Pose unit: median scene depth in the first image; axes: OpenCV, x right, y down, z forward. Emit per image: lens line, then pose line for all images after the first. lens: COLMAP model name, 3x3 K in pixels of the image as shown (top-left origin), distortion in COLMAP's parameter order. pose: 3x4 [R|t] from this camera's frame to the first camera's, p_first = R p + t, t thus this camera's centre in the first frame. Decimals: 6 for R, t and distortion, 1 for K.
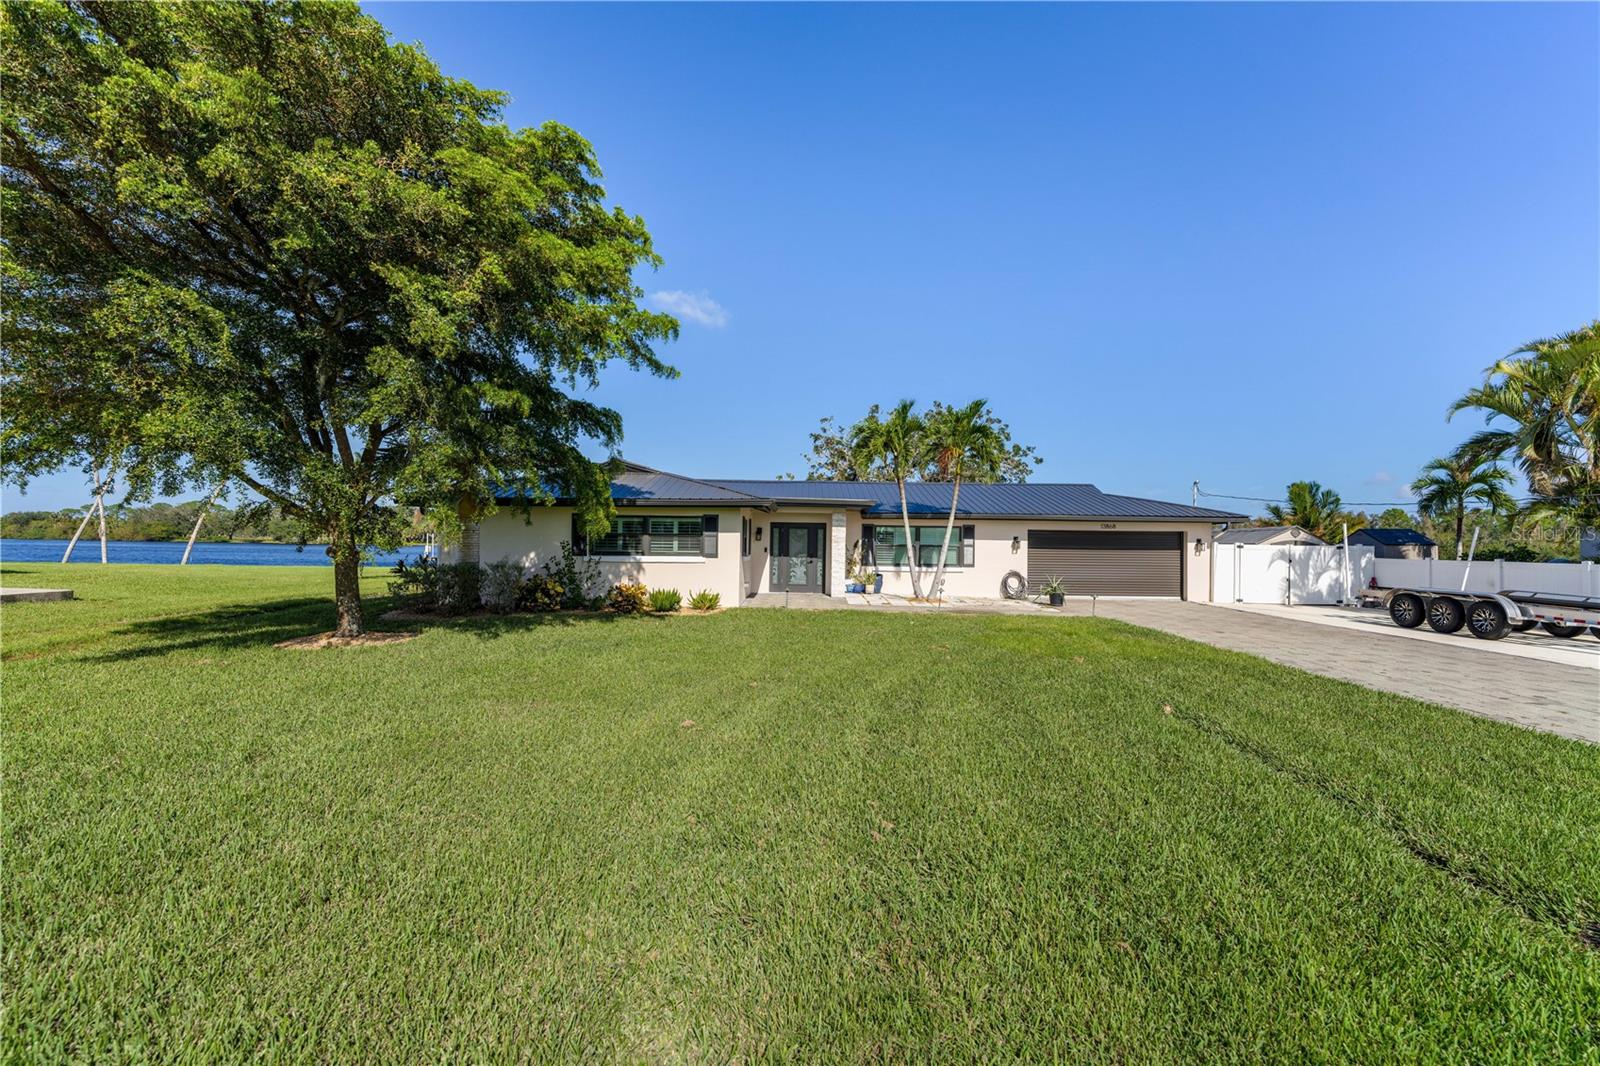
lens RADIAL K [[662.1, 0, 800.0], [0, 662.1, 533.0], [0, 0, 1]] dist [0.004079, -0.000086]
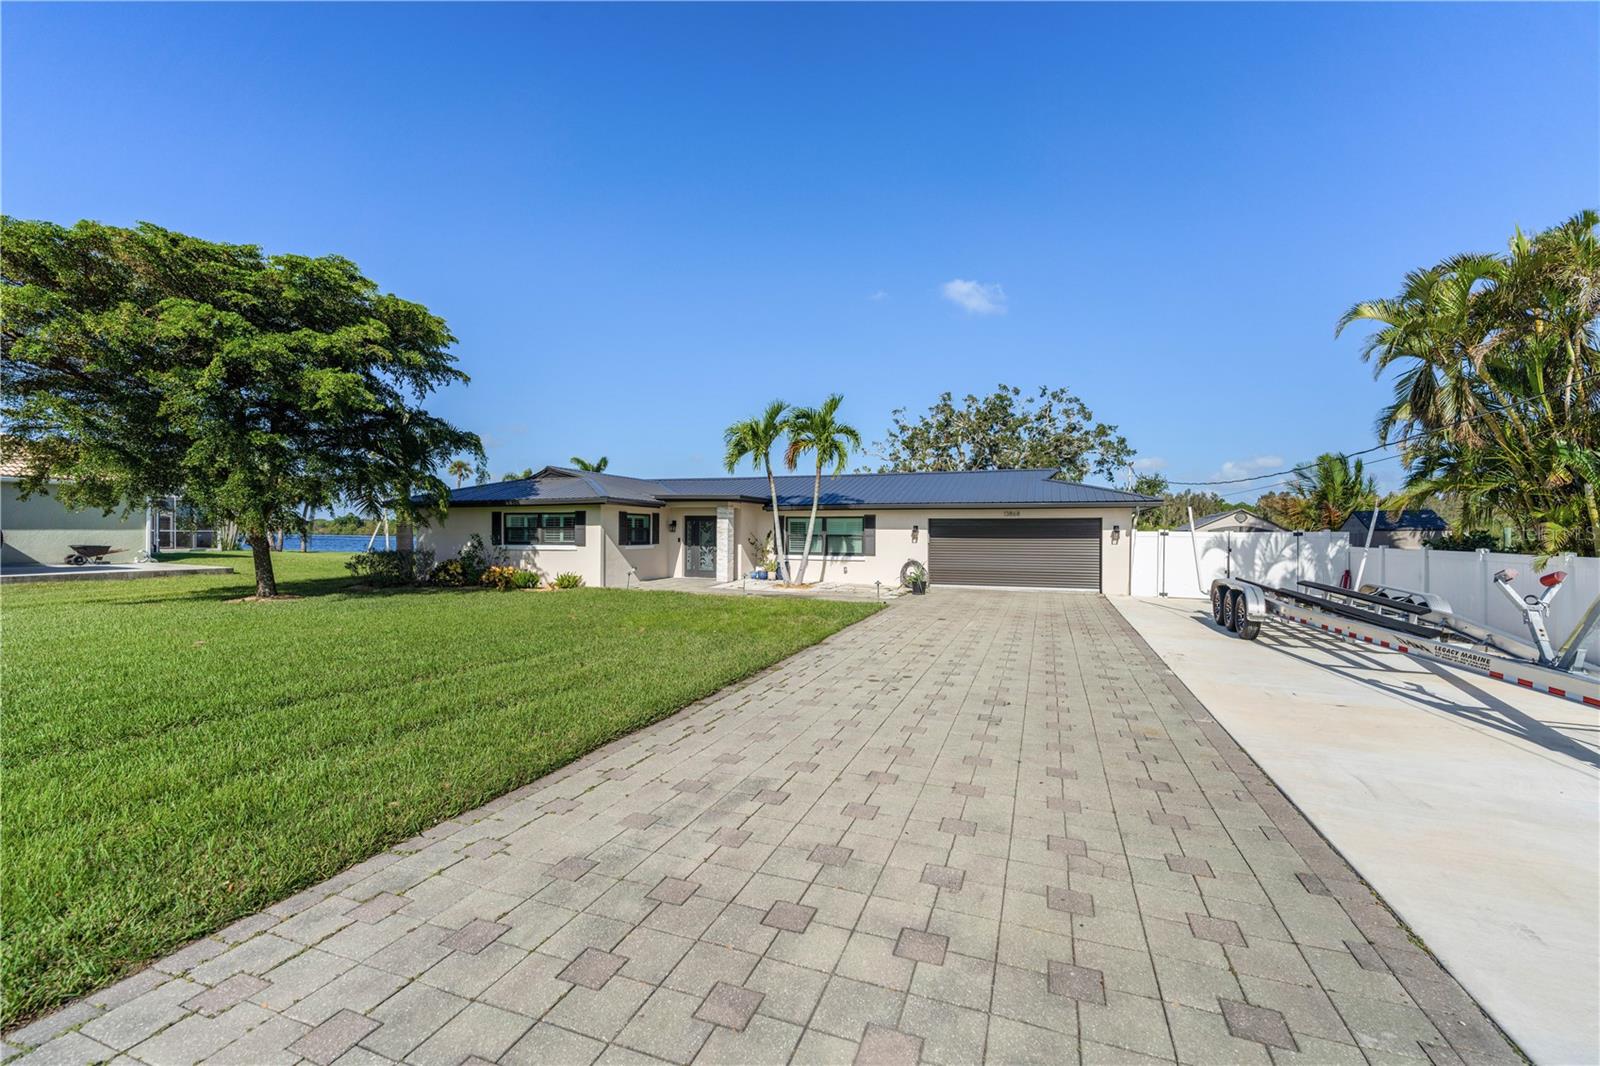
lens RADIAL K [[675.5, 0, 800.0], [0, 675.5, 533.0], [0, 0, 1]] dist [0.000299, 0.000002]
pose [[0.938998, -0.008763, -0.343812, 0.538988], [0.012152, 0.999897, 0.007703, 0.006826], [0.343709, -0.011411, 0.939007, -0.023350]]
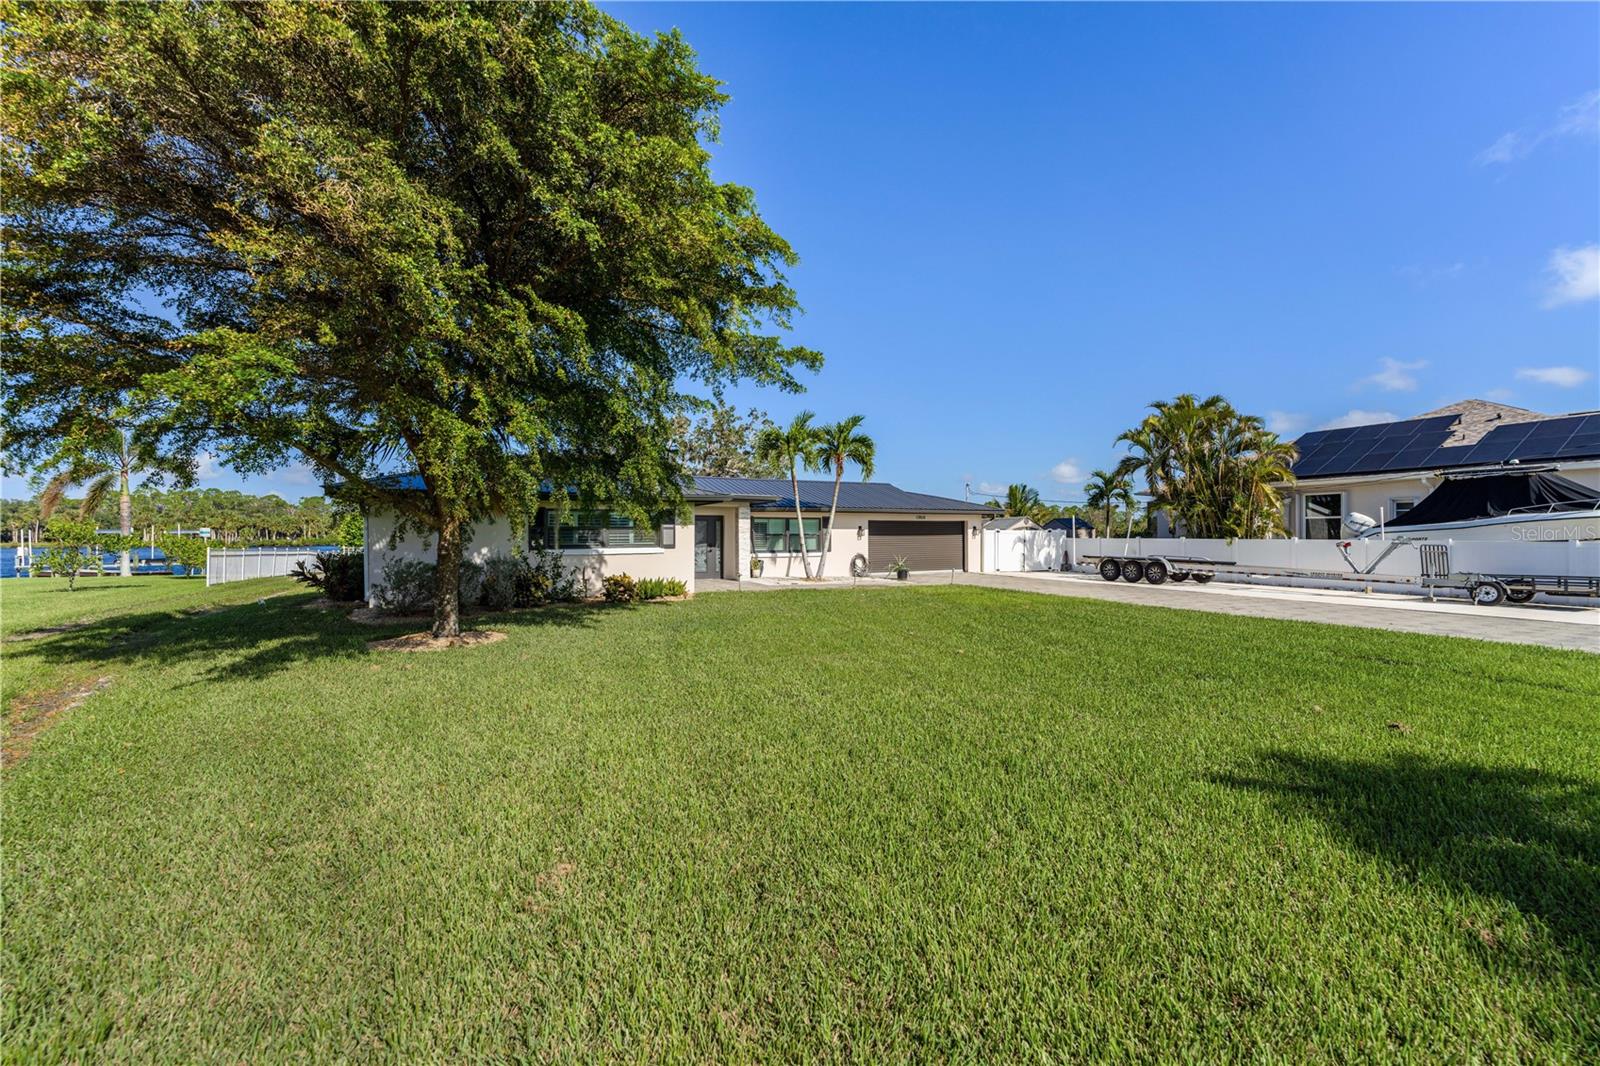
lens RADIAL K [[662.1, 0, 800.0], [0, 662.1, 533.0], [0, 0, 1]] dist [0.004079, -0.000086]
pose [[0.894102, -0.015698, 0.447589, -0.344189], [0.008842, 0.999809, 0.017403, -0.004406], [-0.447777, -0.011602, 0.894070, -0.058235]]
